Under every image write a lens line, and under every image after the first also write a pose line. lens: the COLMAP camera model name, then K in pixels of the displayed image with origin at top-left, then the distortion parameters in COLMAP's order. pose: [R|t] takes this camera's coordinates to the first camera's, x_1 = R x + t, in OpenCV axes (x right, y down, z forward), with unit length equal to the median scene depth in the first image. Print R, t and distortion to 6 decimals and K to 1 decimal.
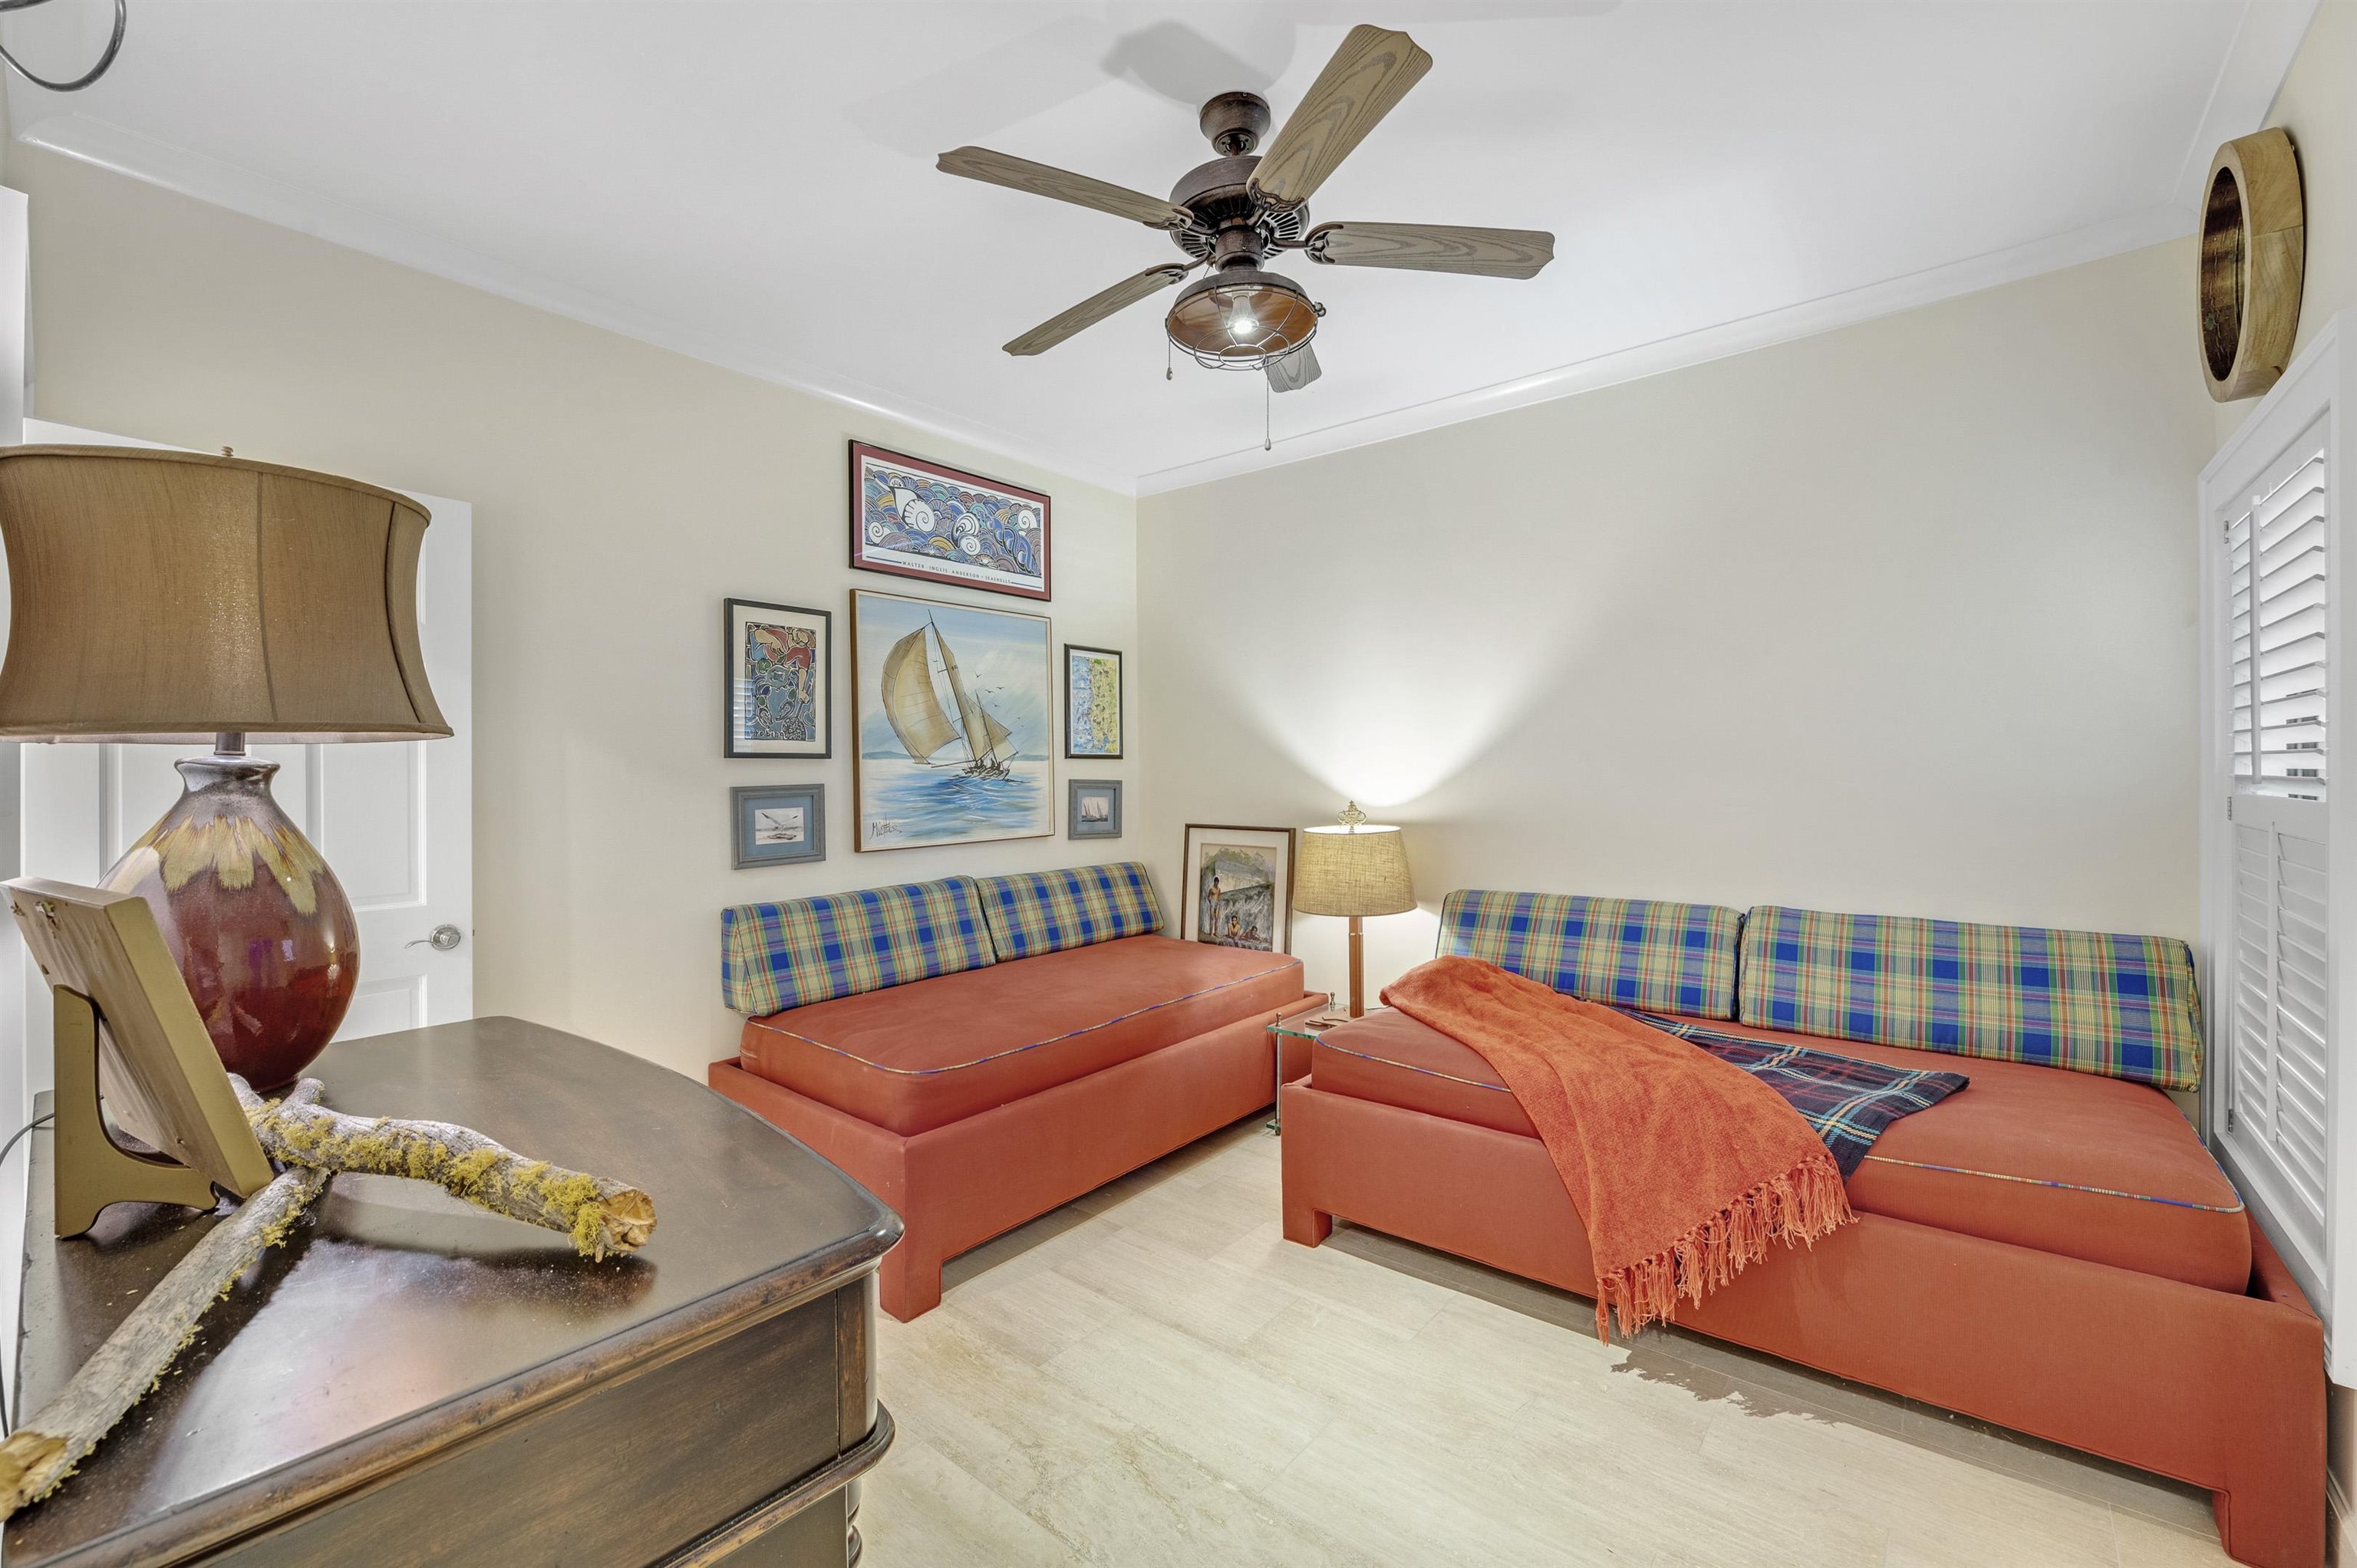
lens RADIAL K [[937.6, 0, 1215.8], [0, 937.6, 778.8], [0, 0, 1]] dist [-0.000406, -0.000020]
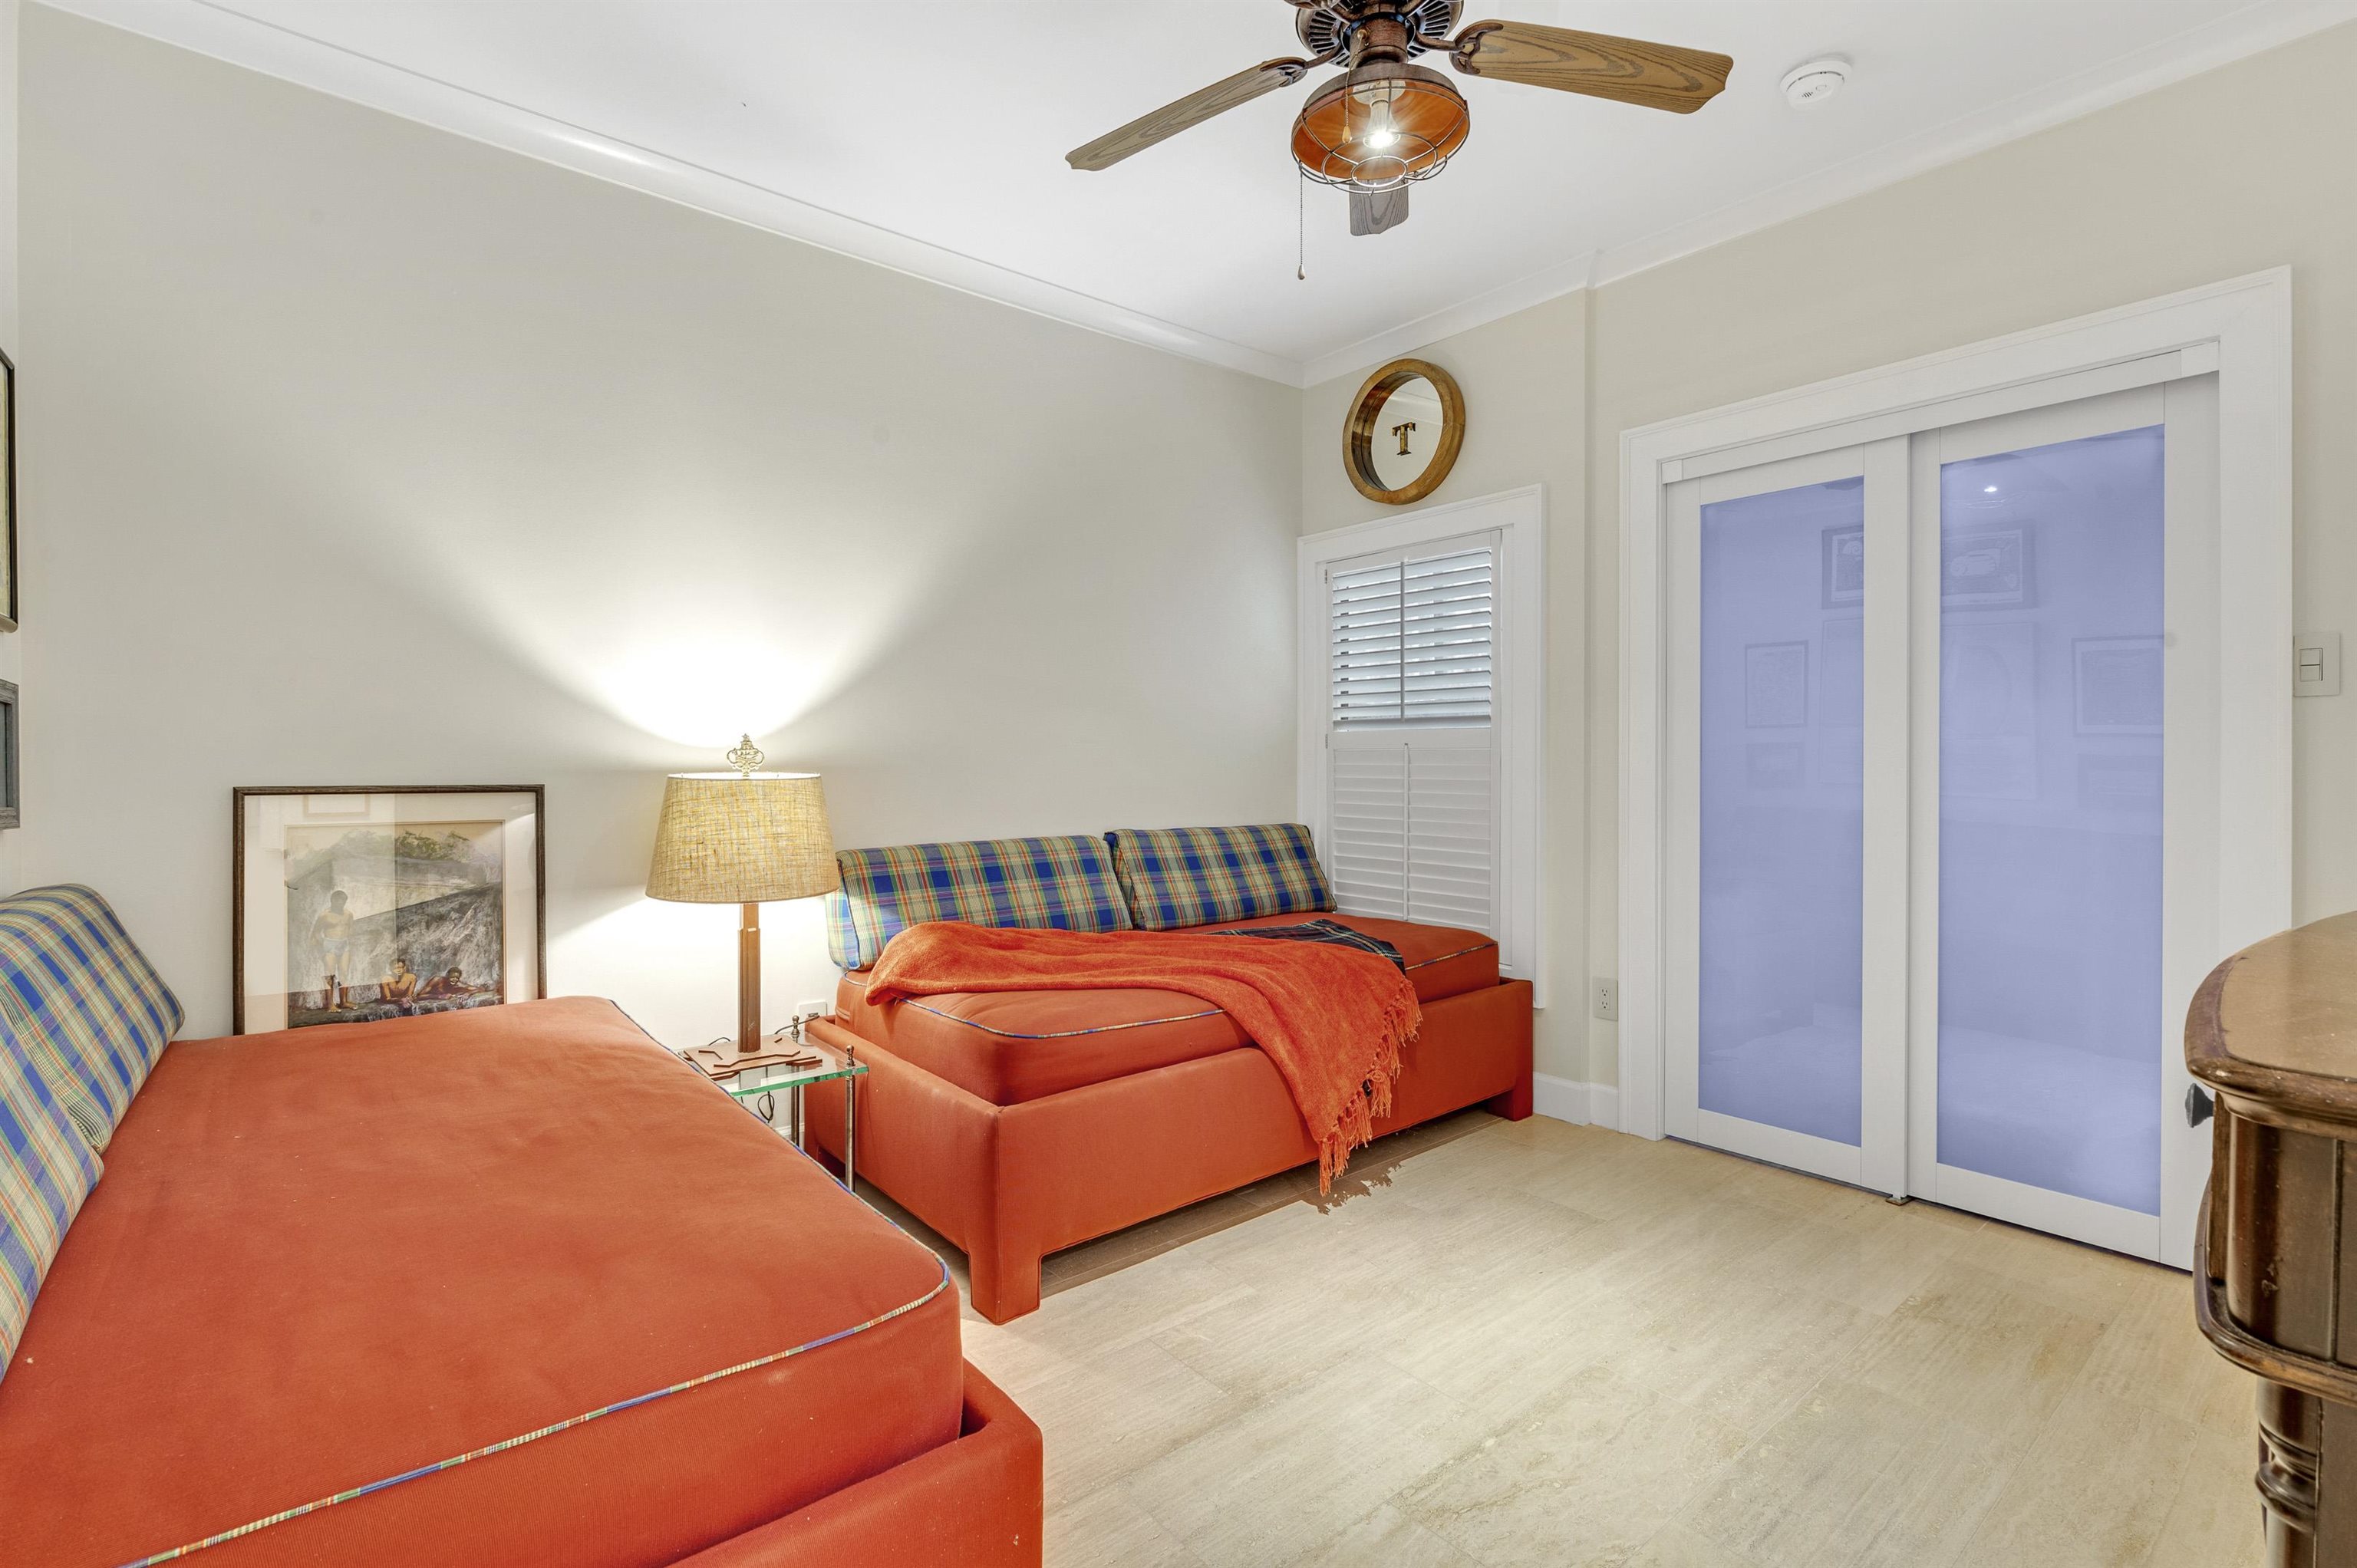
lens RADIAL K [[1077.4, 0, 1172.1], [0, 1077.4, 745.3], [0, 0, 1]] dist [0.069865, -0.000002]
pose [[0.220686, -0.003592, 0.975338, -0.504497], [-0.023072, 0.999694, 0.008902, 0.012784], [-0.975072, -0.024467, 0.220536, 0.463119]]
